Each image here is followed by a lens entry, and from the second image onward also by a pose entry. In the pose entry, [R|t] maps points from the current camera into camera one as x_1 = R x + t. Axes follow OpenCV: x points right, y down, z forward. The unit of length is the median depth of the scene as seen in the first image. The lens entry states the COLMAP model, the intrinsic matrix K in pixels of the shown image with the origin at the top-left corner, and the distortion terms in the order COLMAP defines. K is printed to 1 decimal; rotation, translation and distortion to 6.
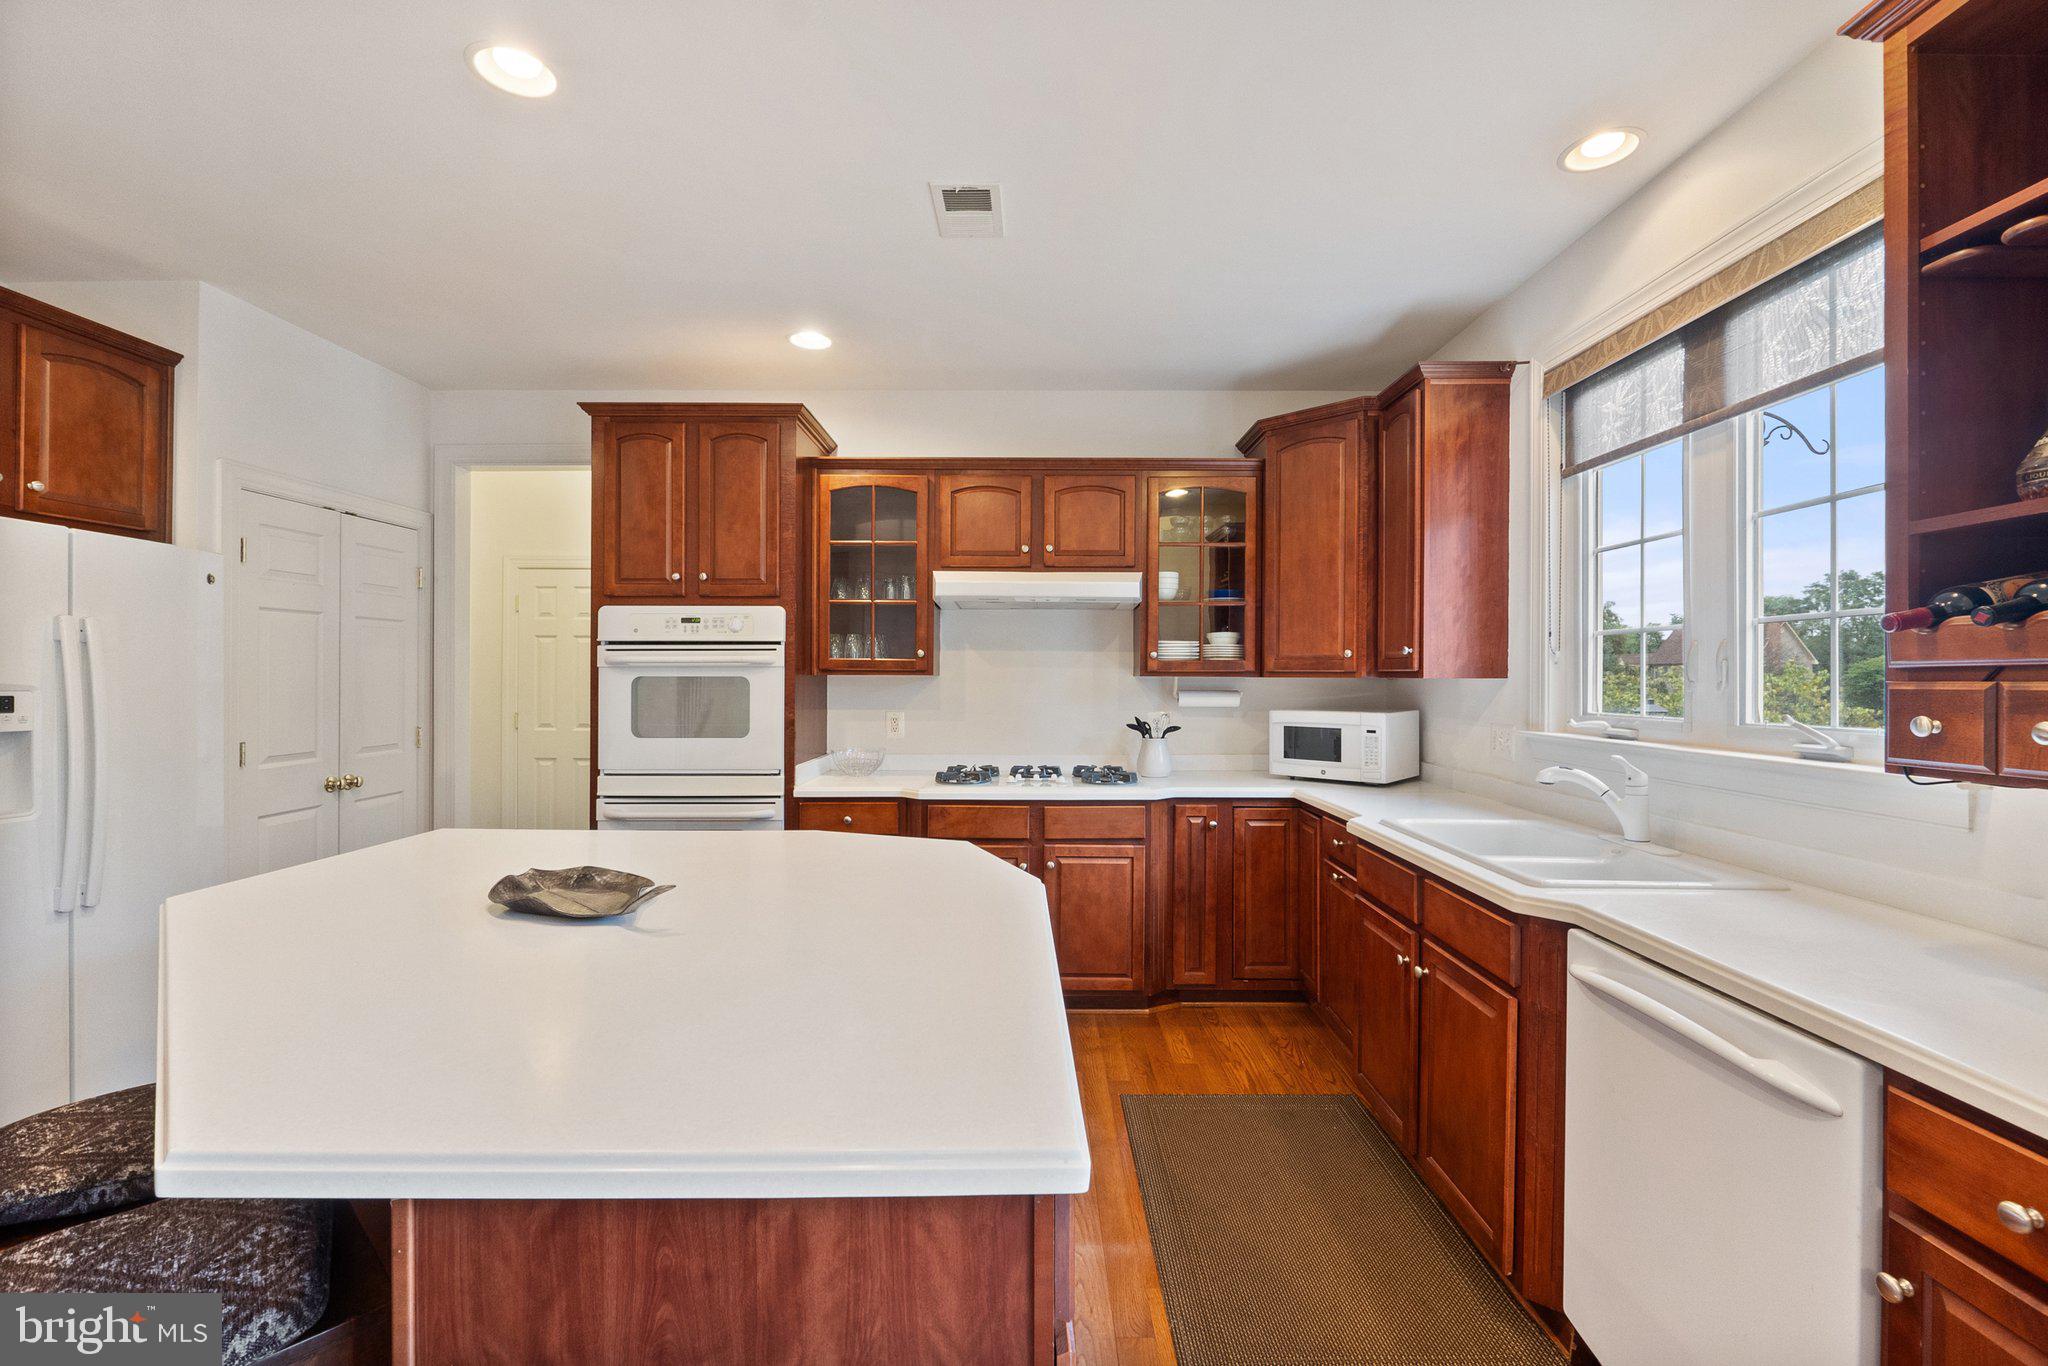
lens RADIAL K [[866.9, 0, 1031.6], [0, 866.9, 682.6], [0, 0, 1]] dist [-0.007295, -0.000964]
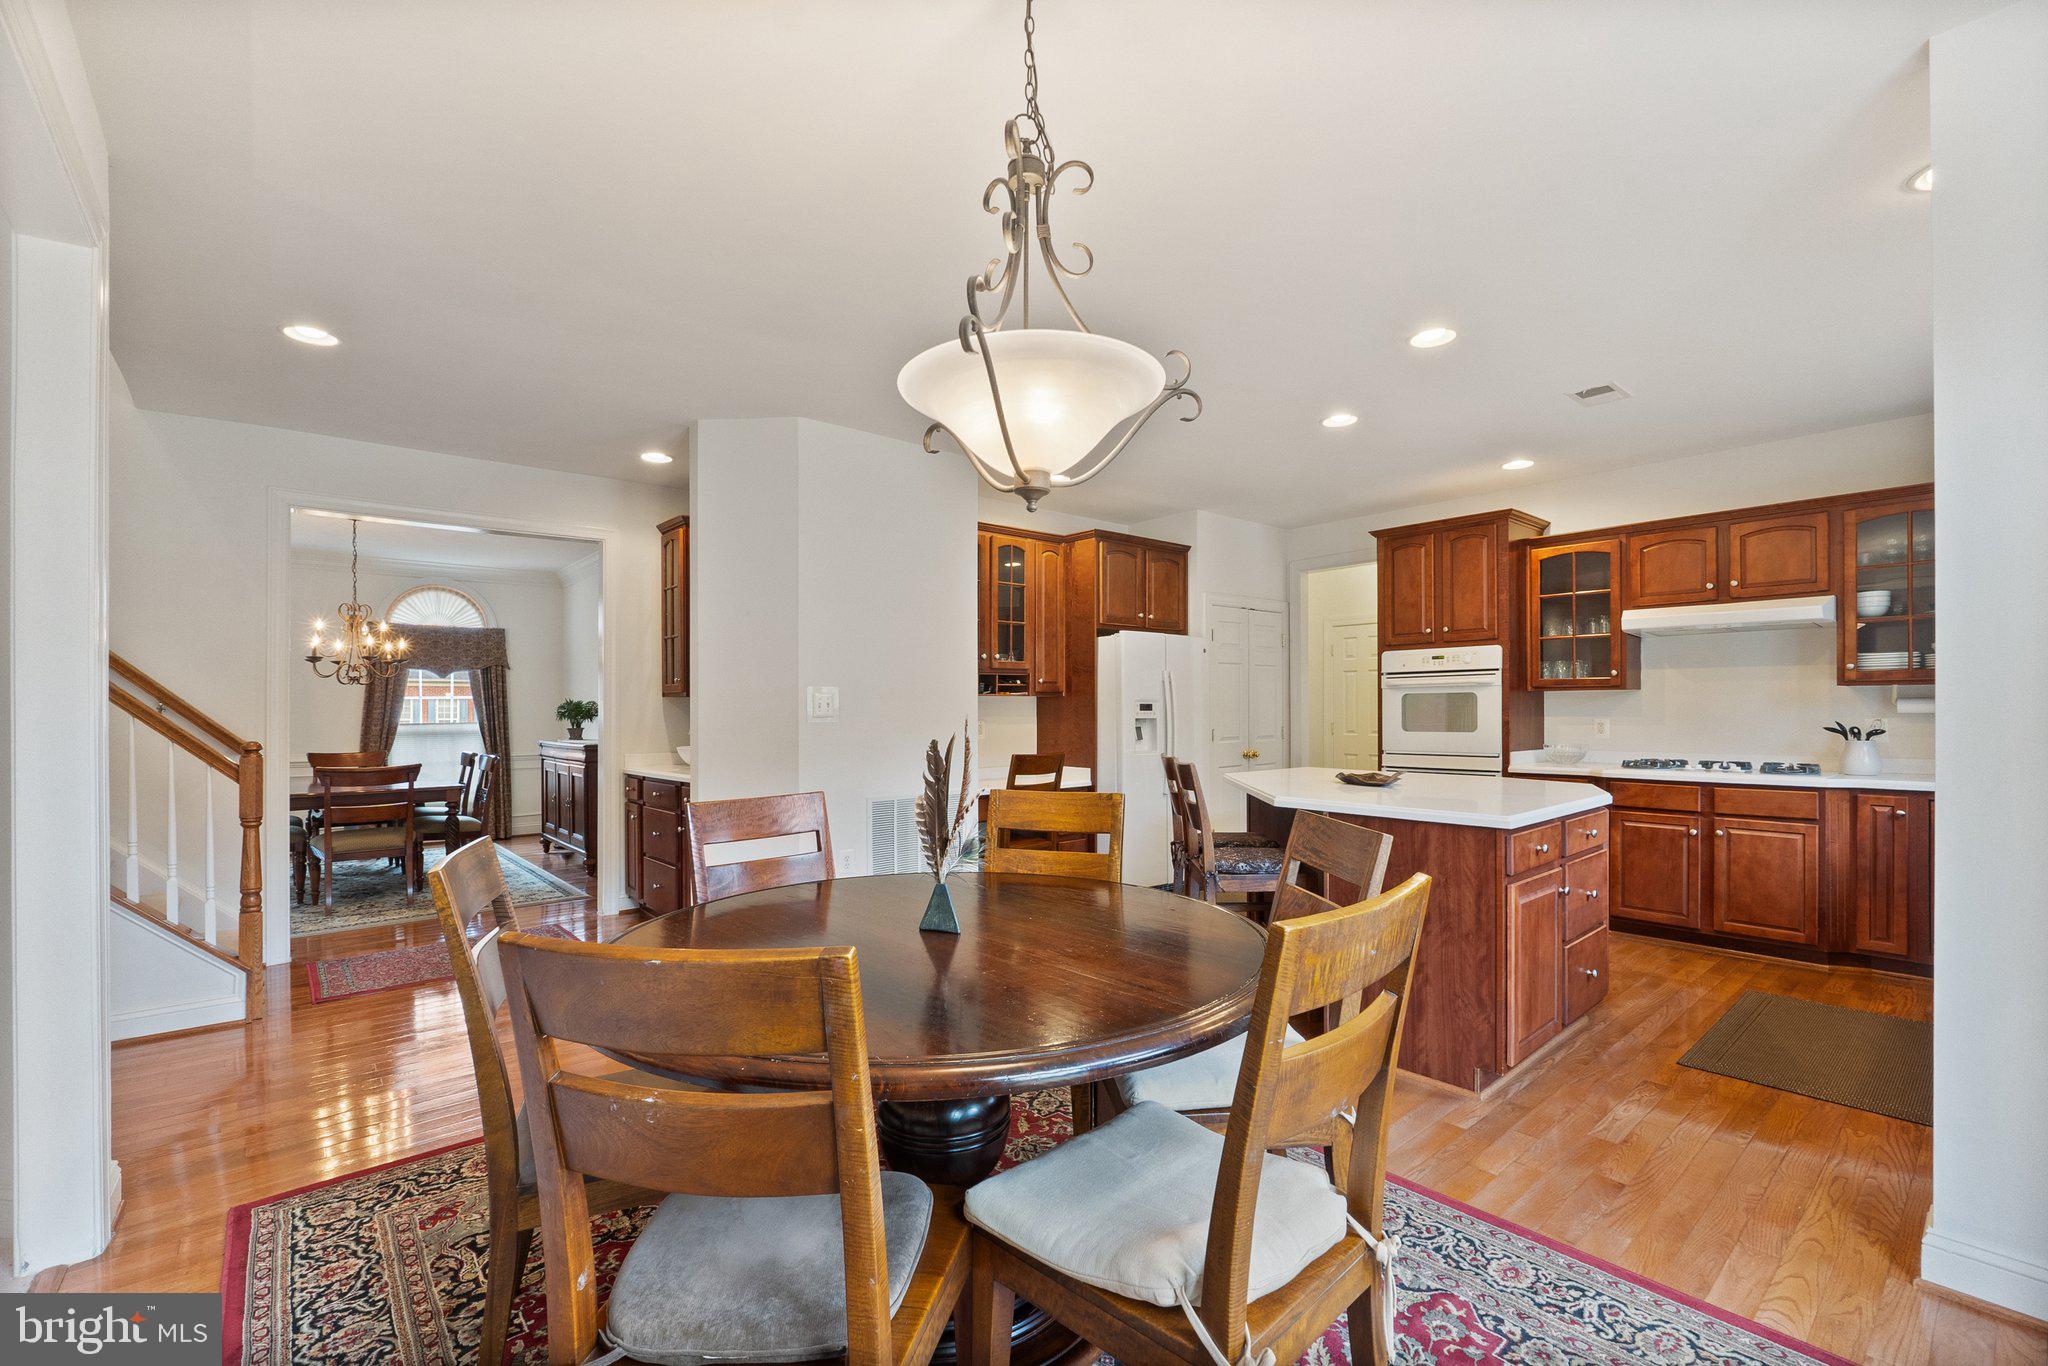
lens RADIAL K [[866.9, 0, 1028.2], [0, 866.9, 705.6], [0, 0, 1]] dist [-0.007295, -0.000964]
pose [[0.650999, -0.010184, -0.759010, 0.310914], [0.003869, 0.999942, -0.010098, 0.028116], [0.759069, 0.003638, 0.651000, -0.584047]]
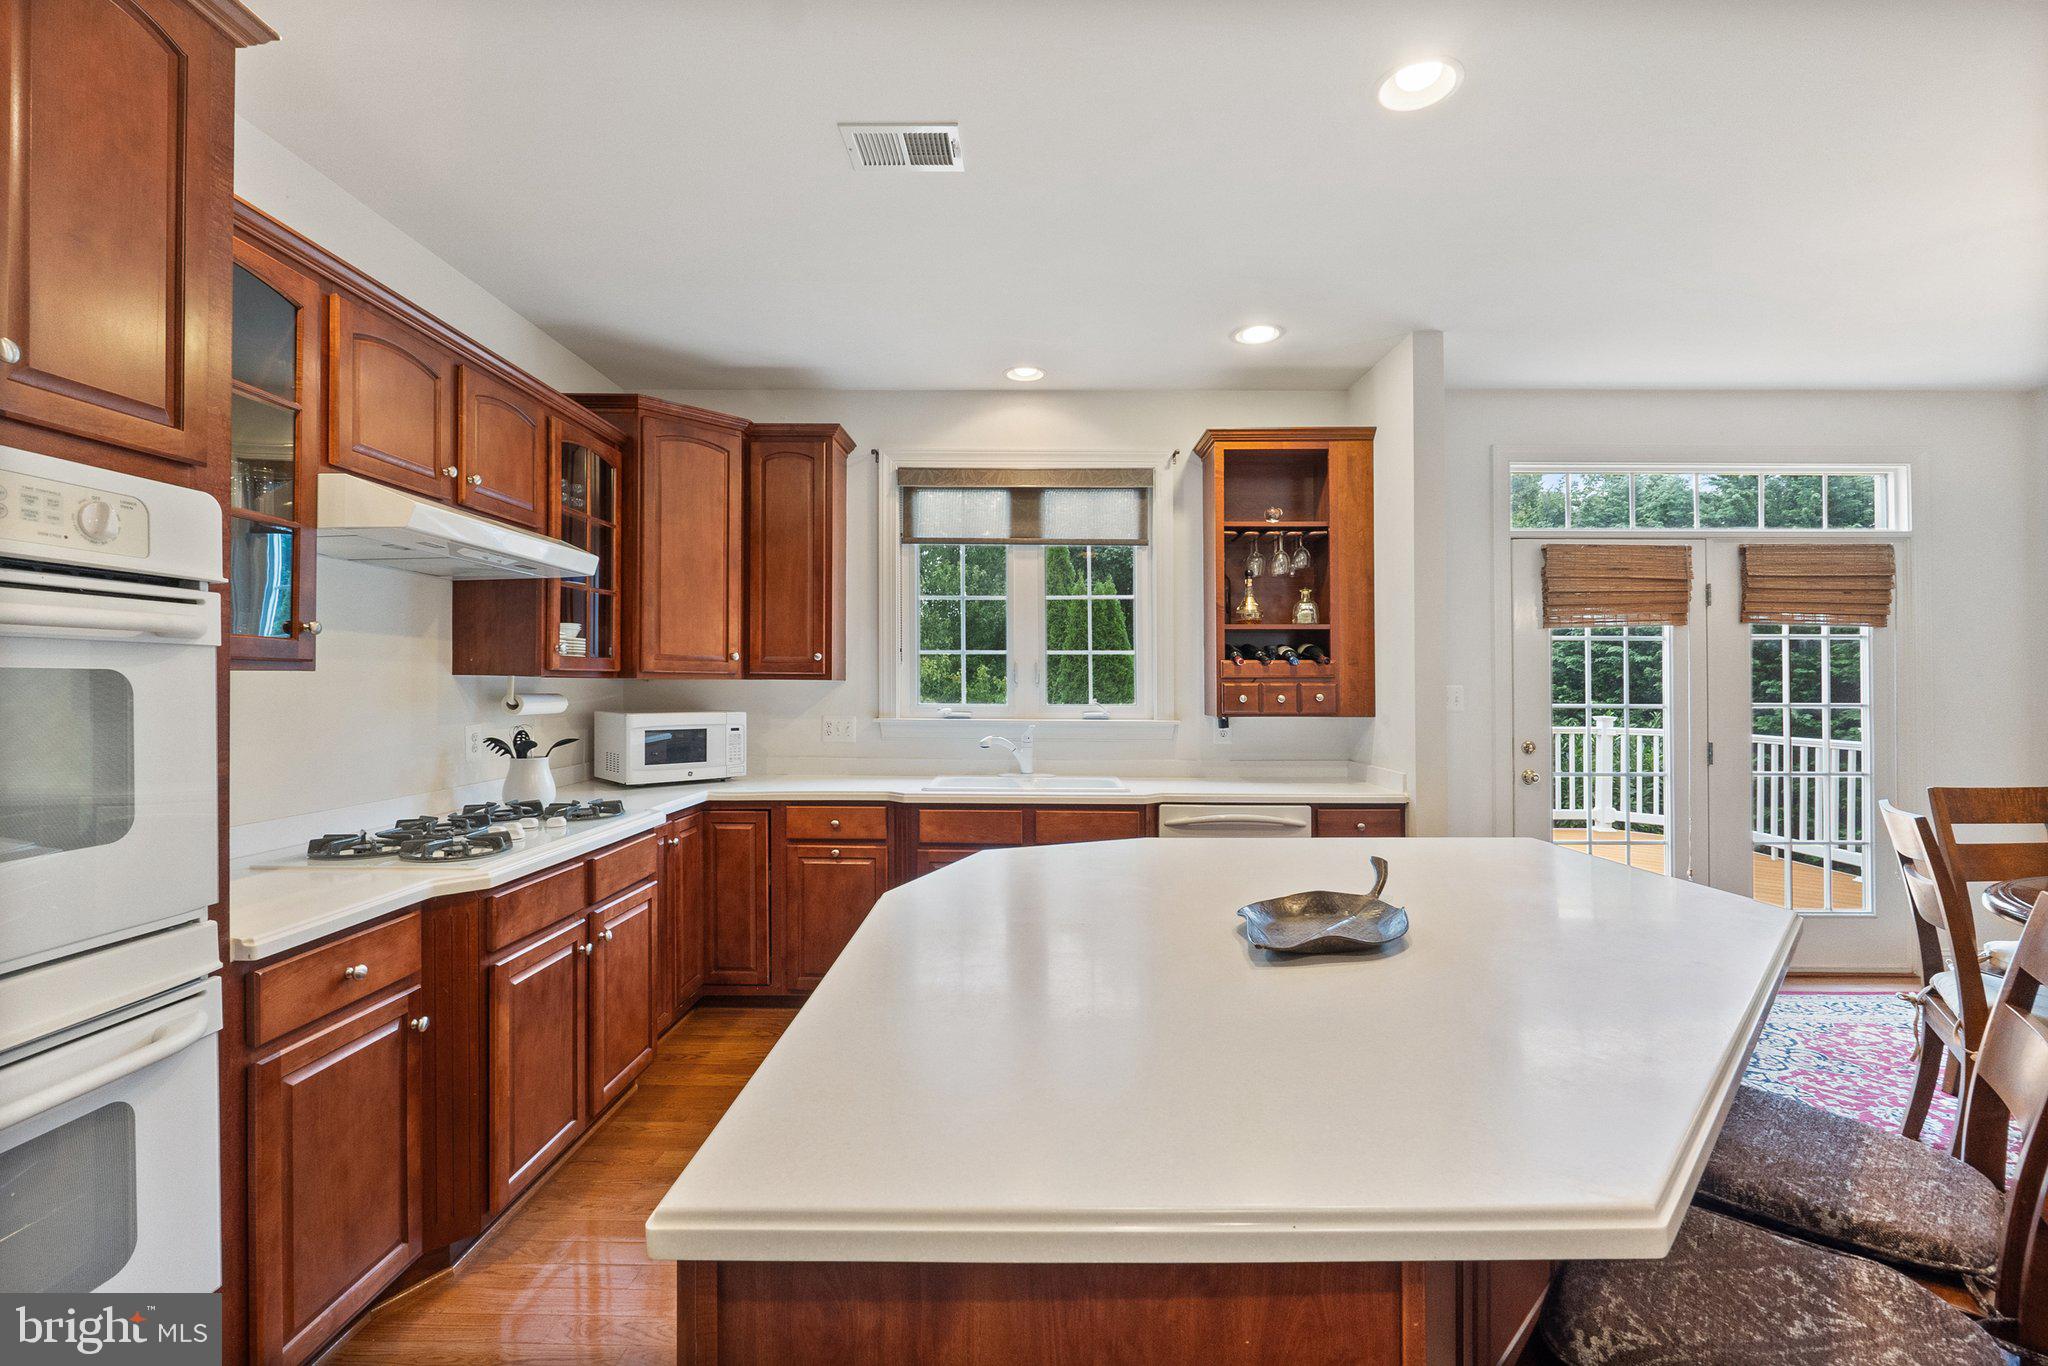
lens RADIAL K [[866.9, 0, 1021.6], [0, 866.9, 681.3], [0, 0, 1]] dist [-0.007295, -0.000964]
pose [[0.007234, 0.003390, 0.999968, -0.665282], [0.000722, 0.999994, -0.003395, -0.000014], [-0.999974, 0.000746, 0.007231, 0.613564]]
